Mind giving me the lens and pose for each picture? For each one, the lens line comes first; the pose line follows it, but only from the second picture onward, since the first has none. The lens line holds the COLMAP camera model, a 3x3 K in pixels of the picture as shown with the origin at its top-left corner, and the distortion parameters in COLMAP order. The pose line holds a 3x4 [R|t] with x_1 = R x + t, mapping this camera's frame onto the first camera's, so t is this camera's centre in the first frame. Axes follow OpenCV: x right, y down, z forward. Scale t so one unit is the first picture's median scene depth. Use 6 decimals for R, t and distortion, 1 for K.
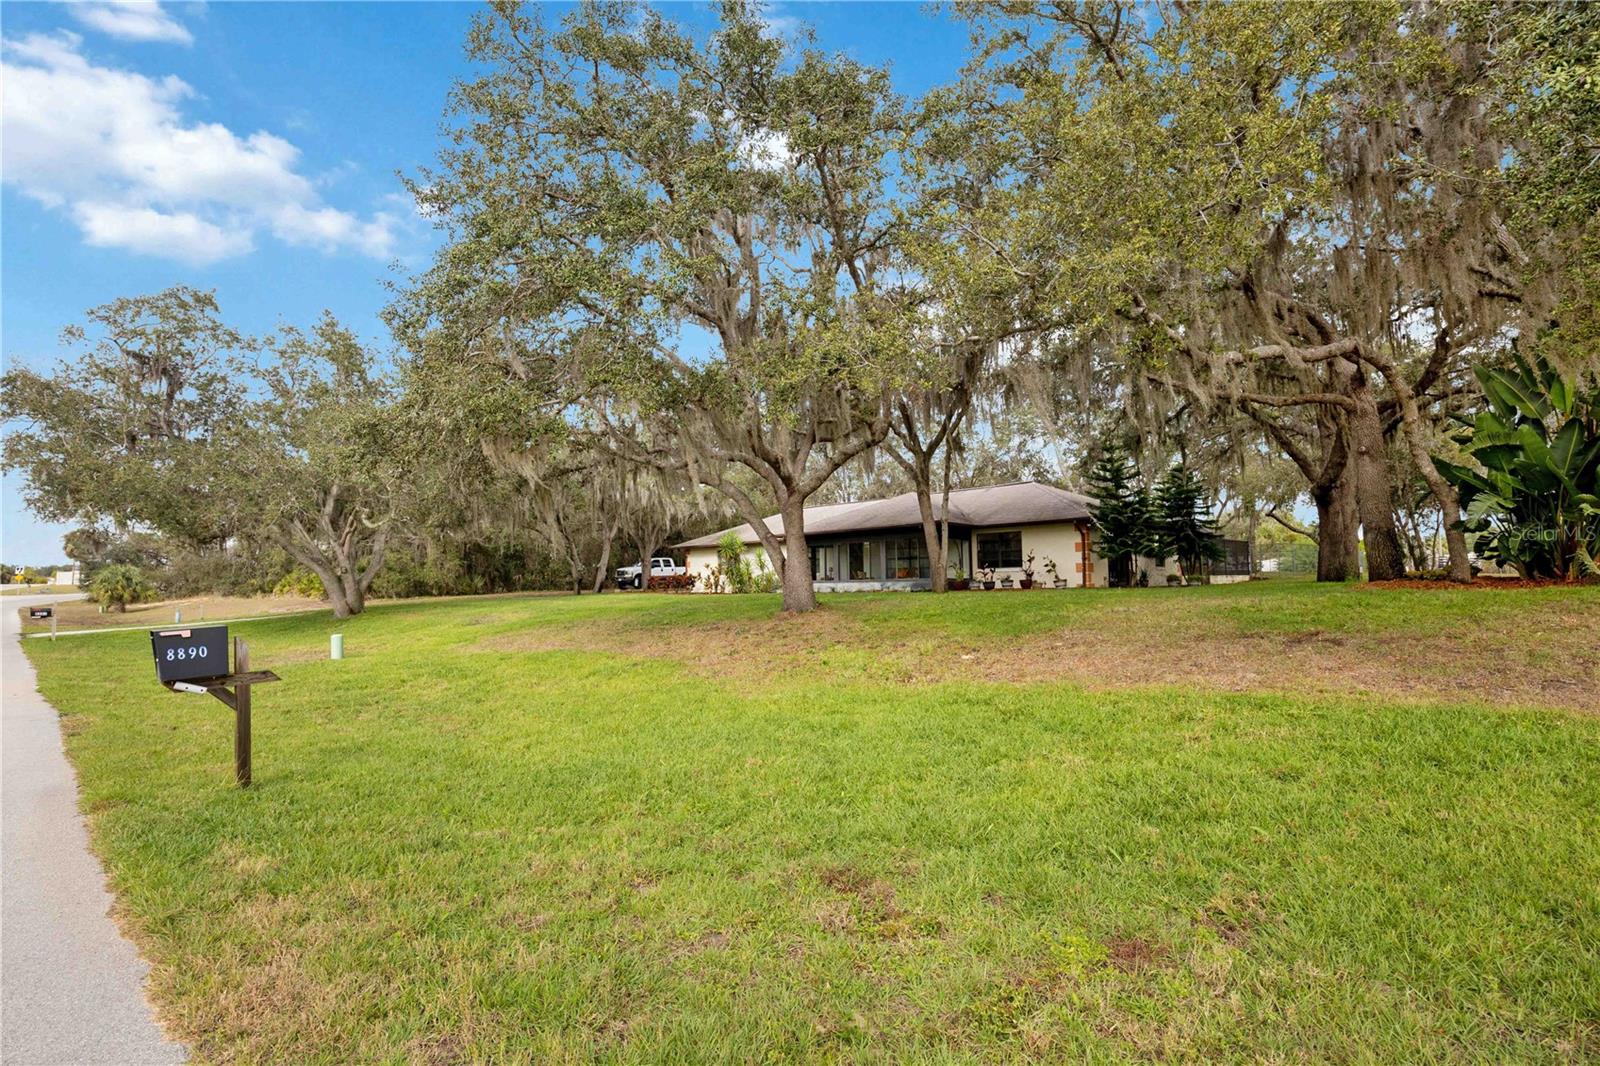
lens RADIAL K [[780.8, 0, 800.0], [0, 780.8, 533.0], [0, 0, 1]] dist [-0.004112, -0.000202]
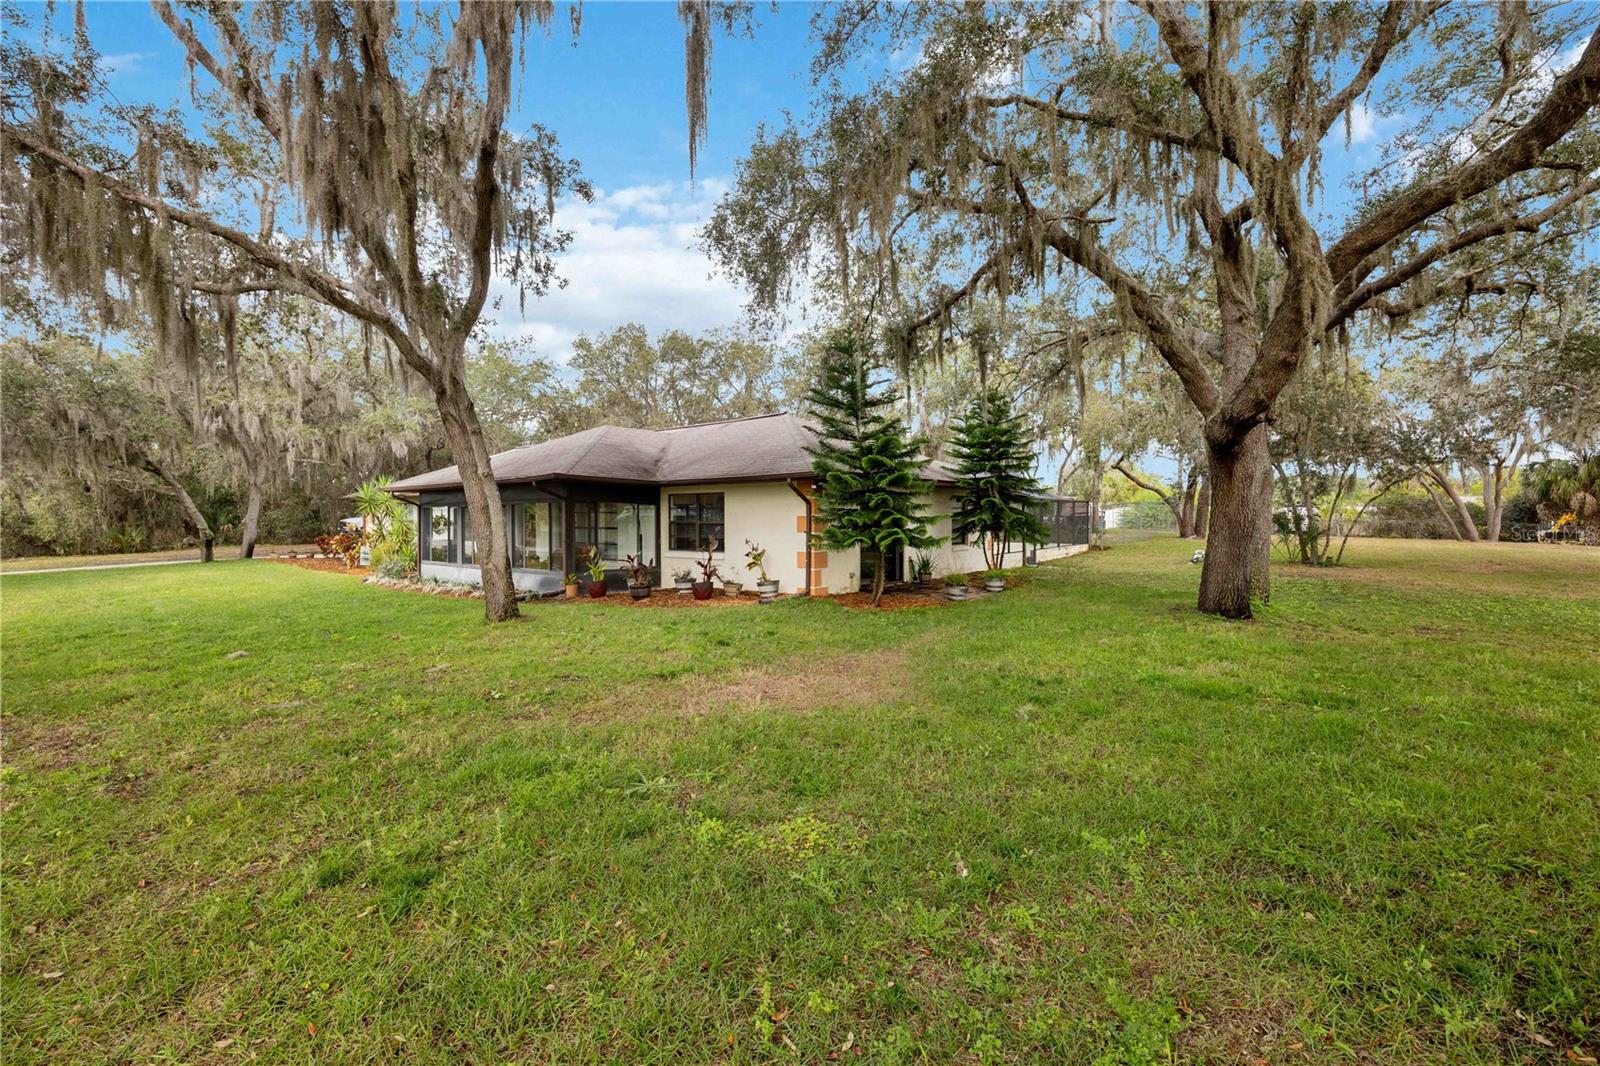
lens RADIAL K [[724.6, 0, 800.0], [0, 724.6, 533.0], [0, 0, 1]] dist [-0.000541, -0.000048]
pose [[0.990901, 0.006508, 0.134436, 0.351189], [-0.017733, 0.996435, 0.082475, -0.023428], [-0.133420, -0.084109, 0.987484, 0.587622]]
